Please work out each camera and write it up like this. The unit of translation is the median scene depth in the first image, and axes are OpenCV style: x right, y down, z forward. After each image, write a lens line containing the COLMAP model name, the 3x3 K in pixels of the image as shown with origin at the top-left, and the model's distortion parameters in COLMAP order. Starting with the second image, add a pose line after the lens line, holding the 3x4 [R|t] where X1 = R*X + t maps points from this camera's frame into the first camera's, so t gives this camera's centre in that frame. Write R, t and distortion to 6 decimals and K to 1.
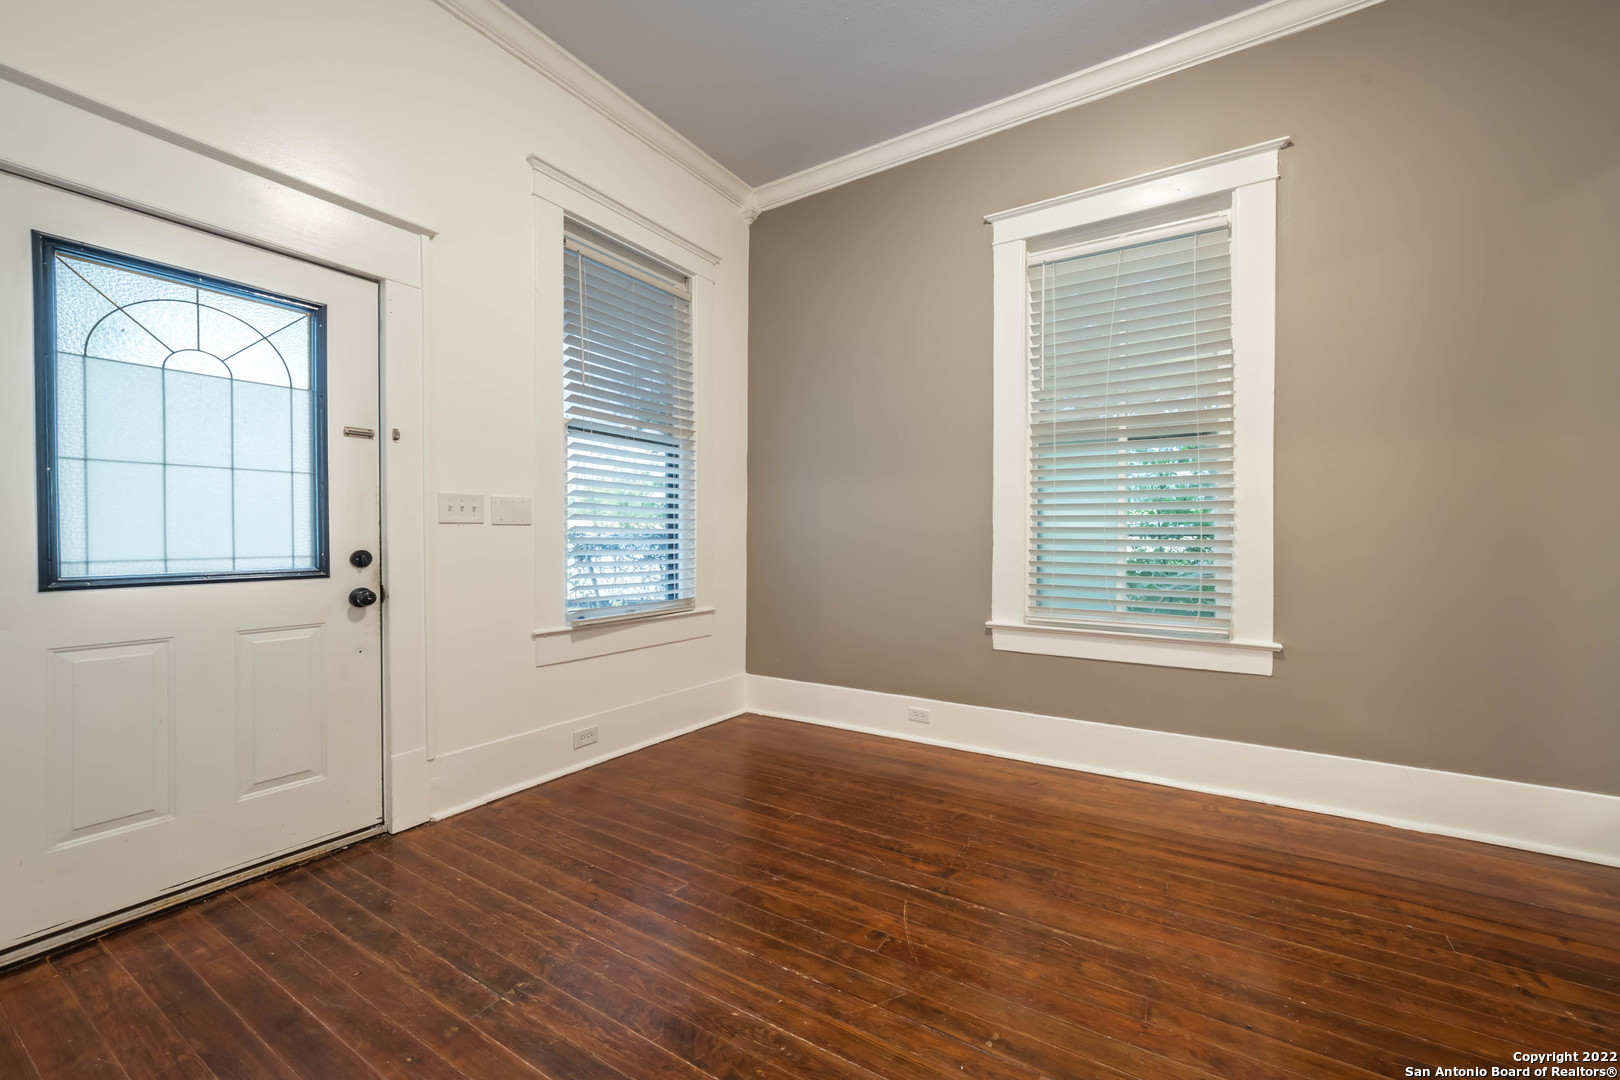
lens RADIAL K [[558.1, 0, 778.6], [0, 558.1, 538.2], [0, 0, 1]] dist [-0.011434, 0.003873]
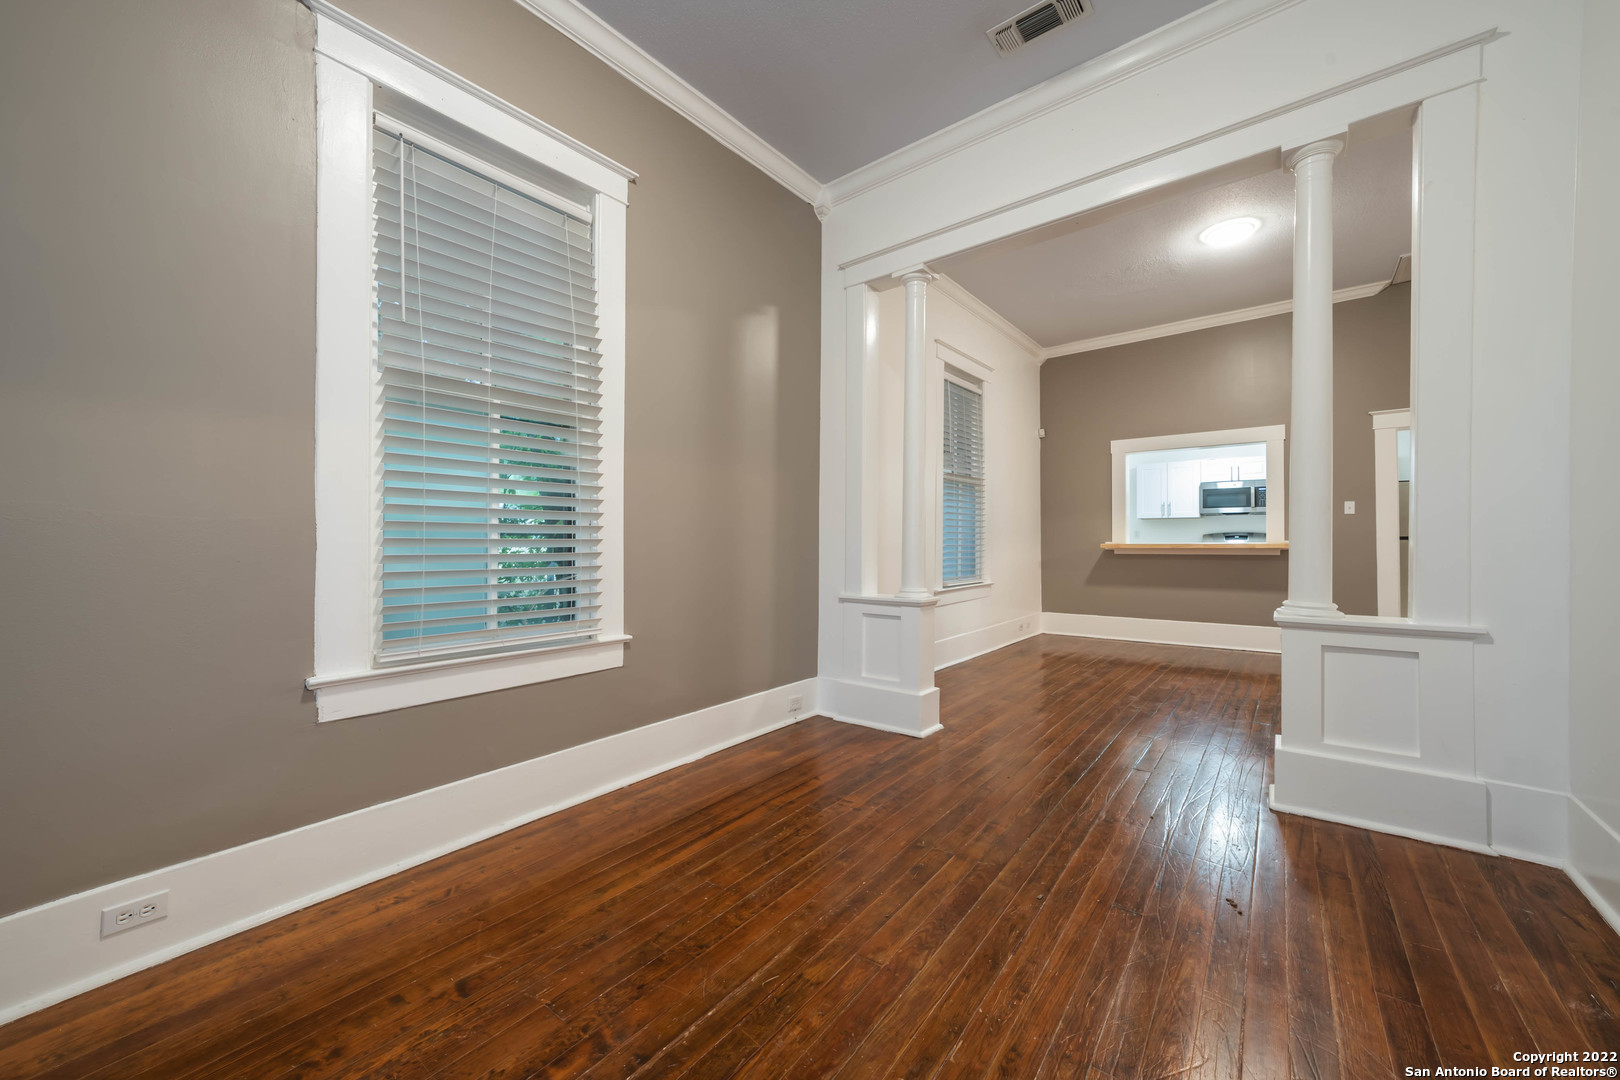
lens RADIAL K [[696.0, 0, 747.3], [0, 696.0, 537.6], [0, 0, 1]] dist [-0.001697, 0.000068]
pose [[0.092900, 0.002410, 0.995673, -0.410846], [0.003032, 0.999992, -0.002704, 0.003851], [-0.995671, 0.003270, 0.092892, 0.609204]]
